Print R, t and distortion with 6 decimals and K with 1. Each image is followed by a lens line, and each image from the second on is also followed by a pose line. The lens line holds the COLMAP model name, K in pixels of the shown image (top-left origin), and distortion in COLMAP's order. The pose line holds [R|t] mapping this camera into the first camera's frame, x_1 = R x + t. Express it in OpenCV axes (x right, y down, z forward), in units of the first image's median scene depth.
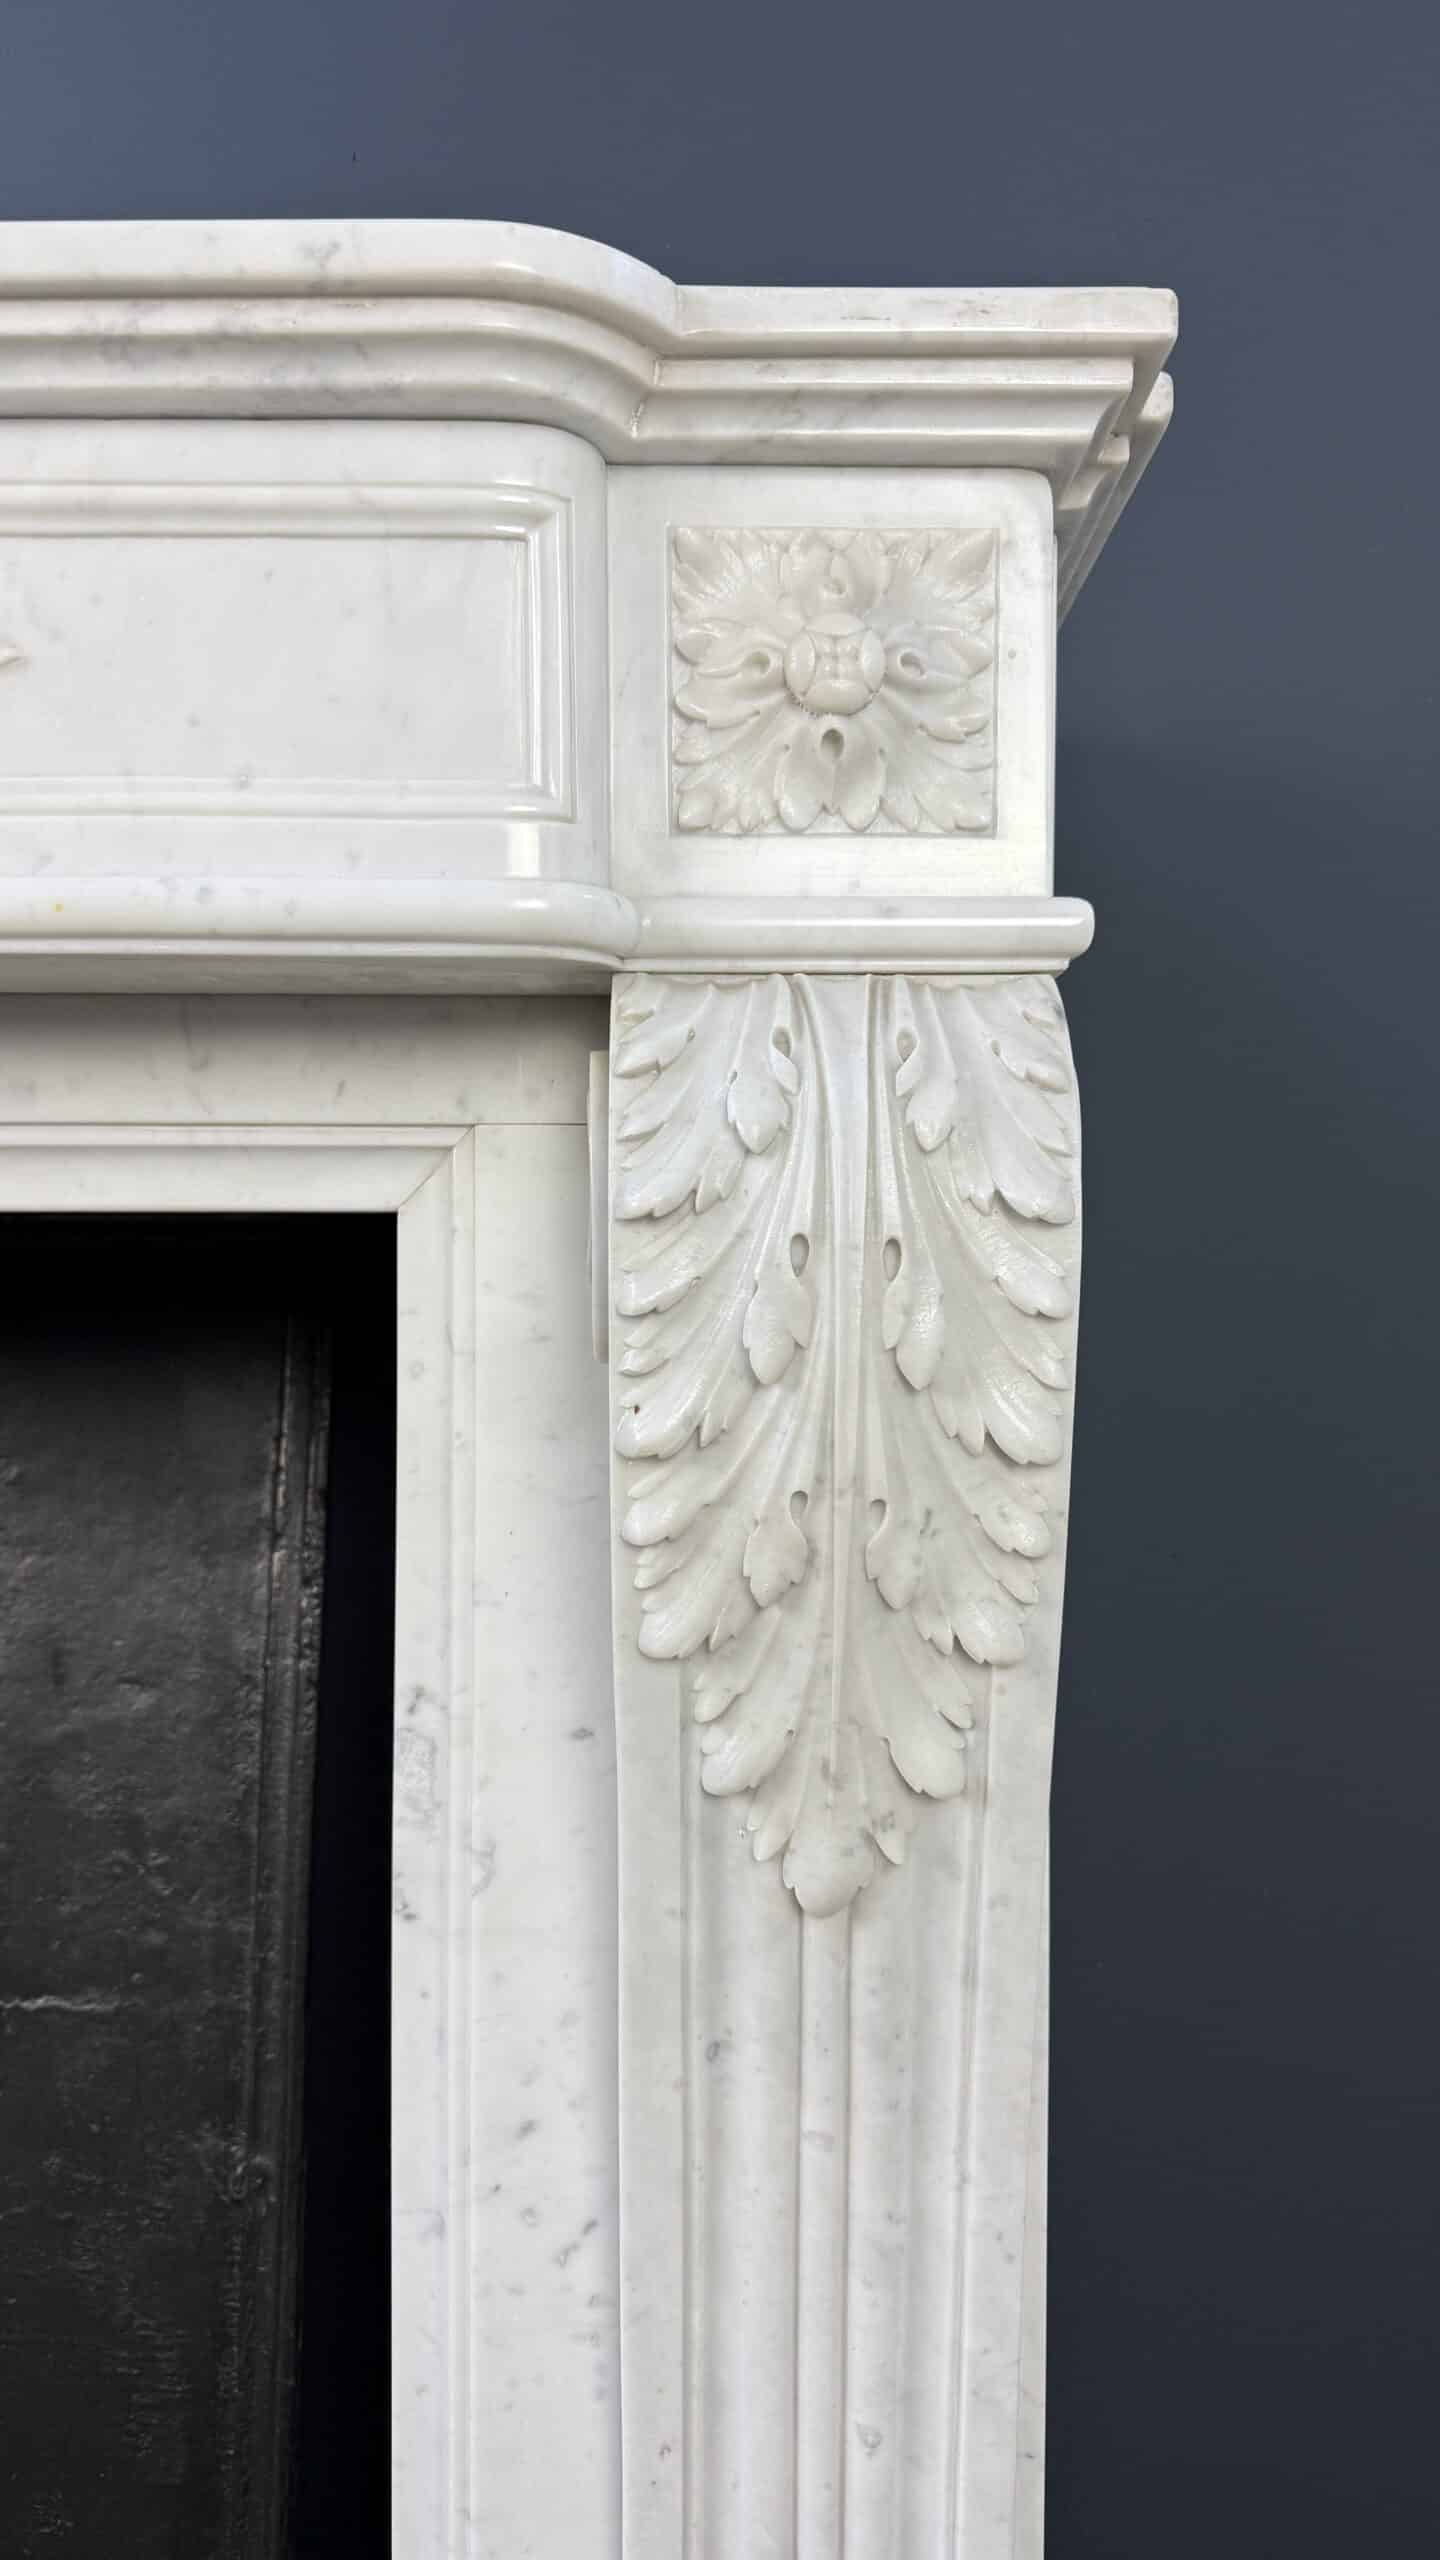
lens RADIAL K [[1802.0, 0, 708.7], [0, 1802.0, 1295.0], [0, 0, 1]] dist [0.124599, -0.243302]
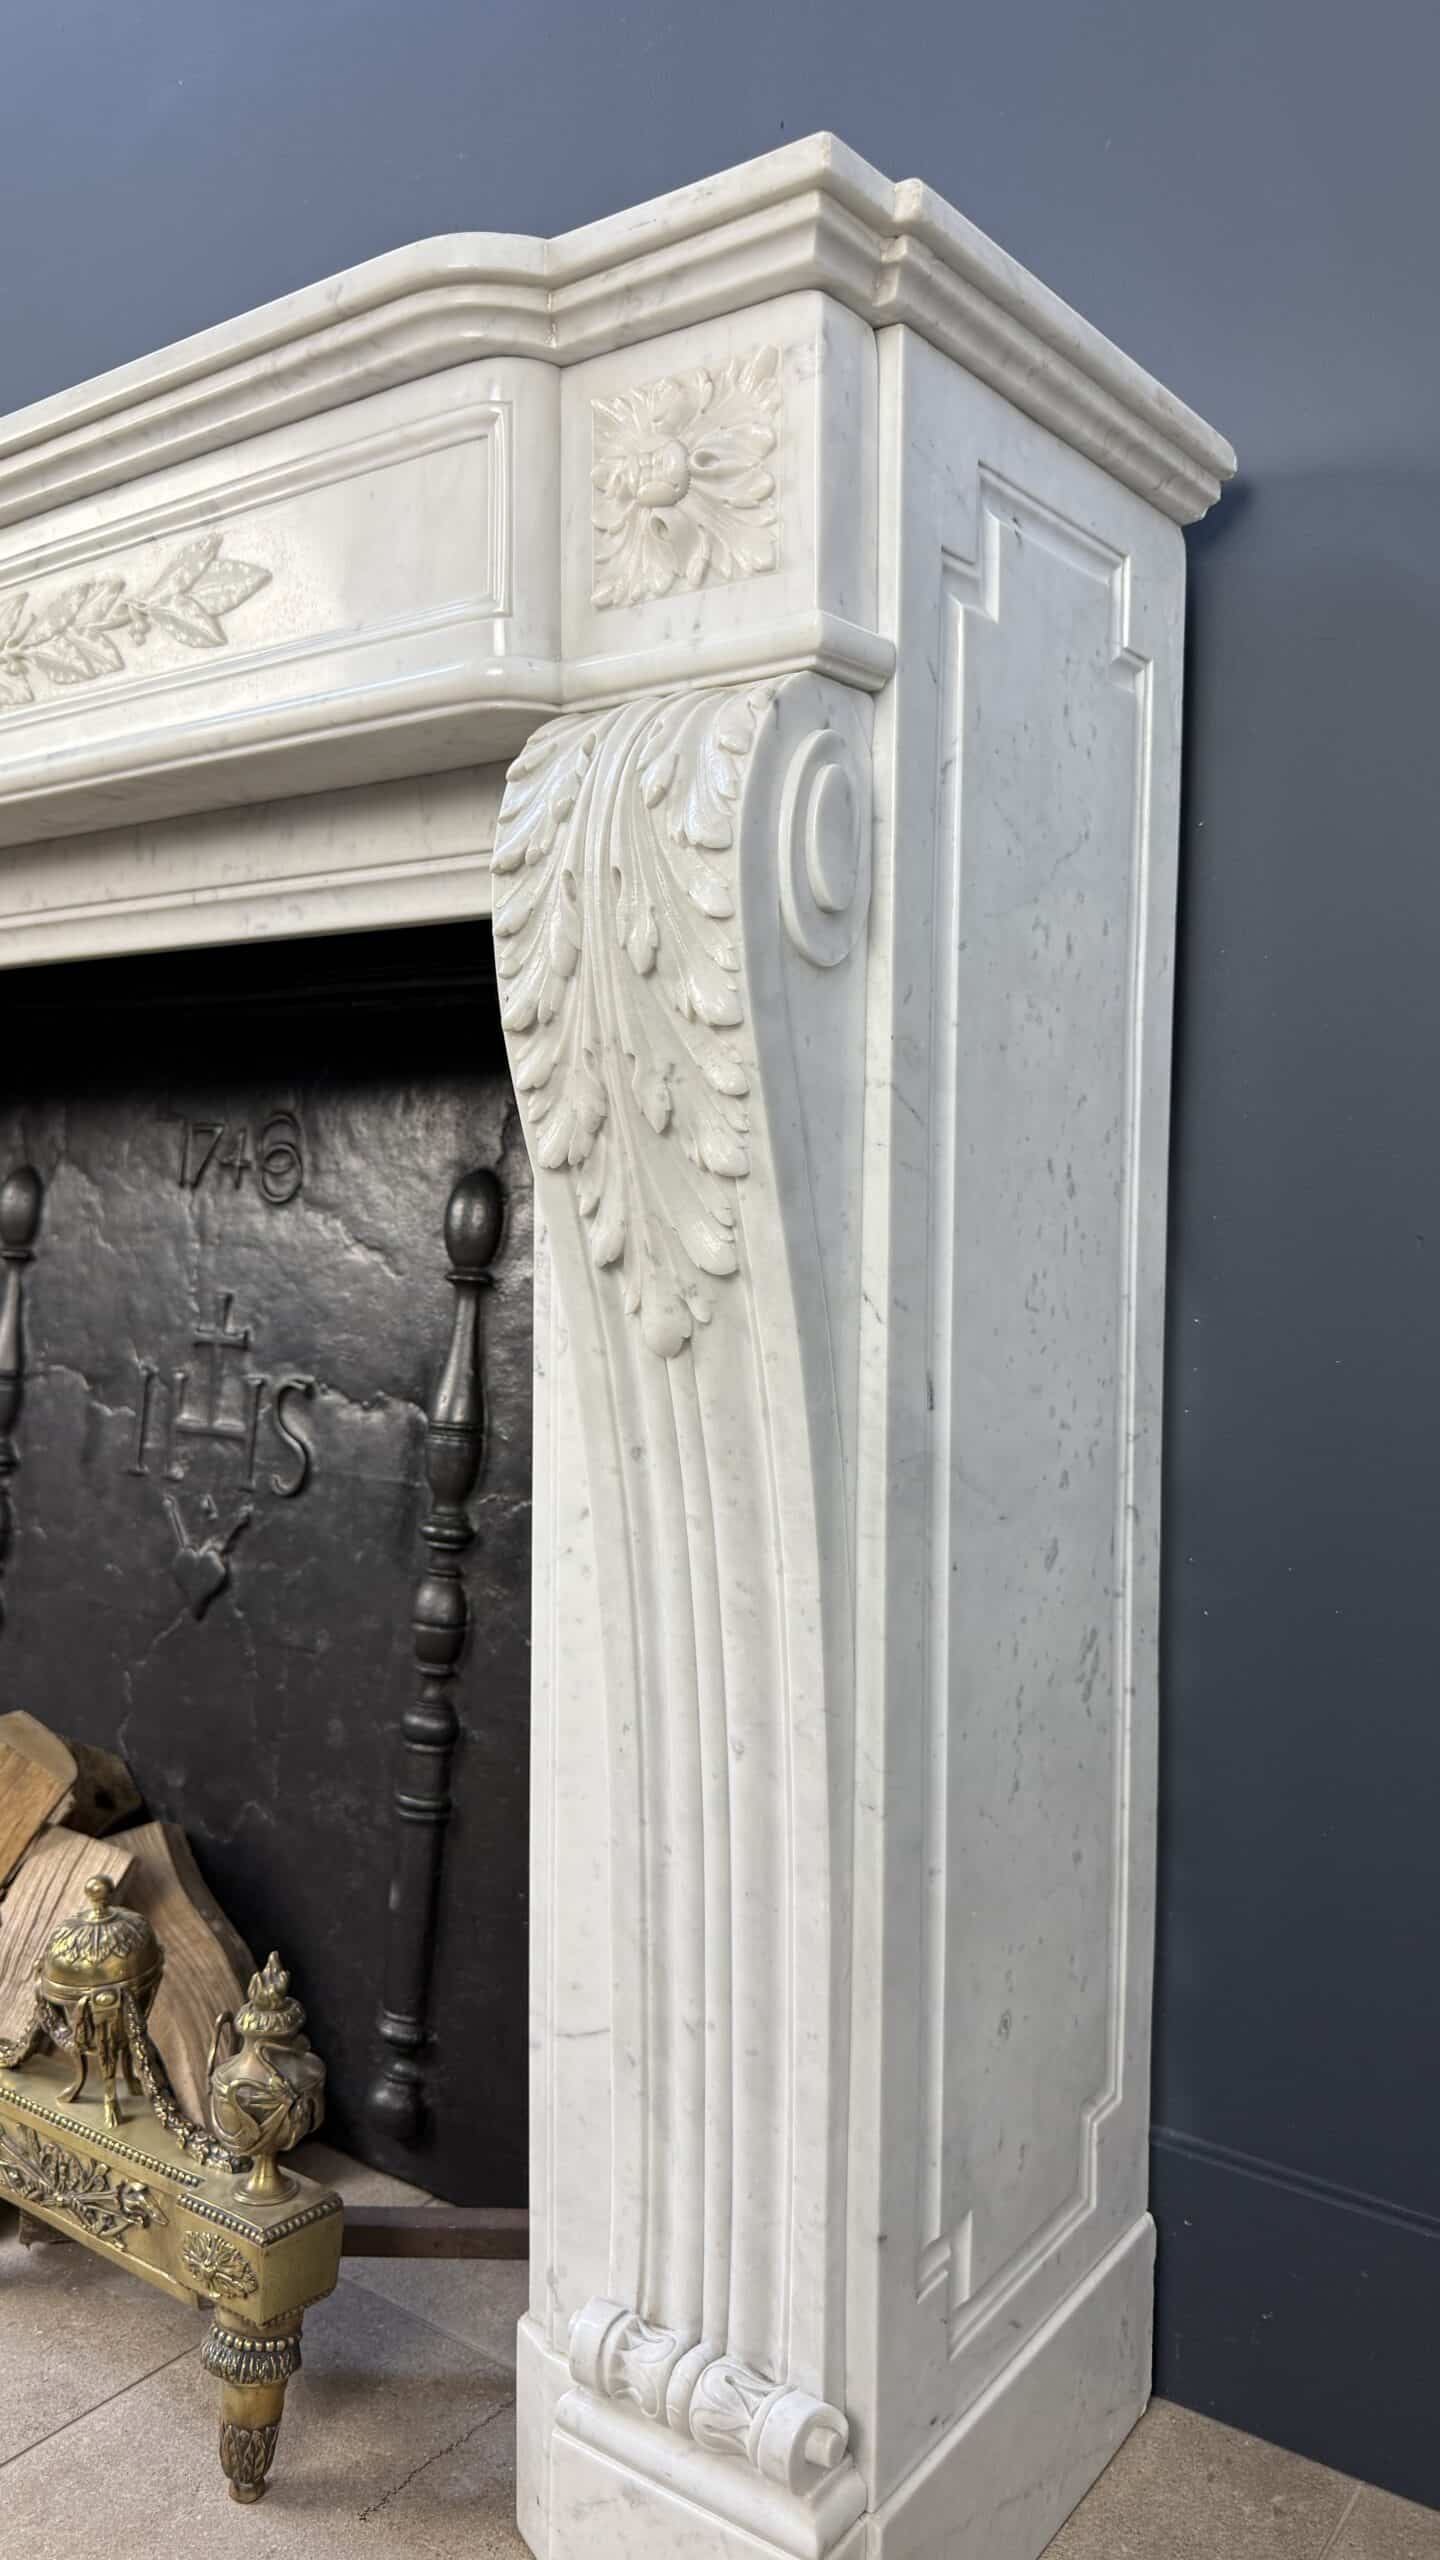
lens RADIAL K [[1800.2, 0, 720.3], [0, 1800.2, 1274.6], [0, 0, 1]] dist [0.143748, -0.298347]
pose [[0.802701, 0.038369, -0.595146, 0.958660], [-0.011445, 0.998736, 0.048951, 0.204197], [0.596272, -0.032482, 0.802125, -0.132837]]
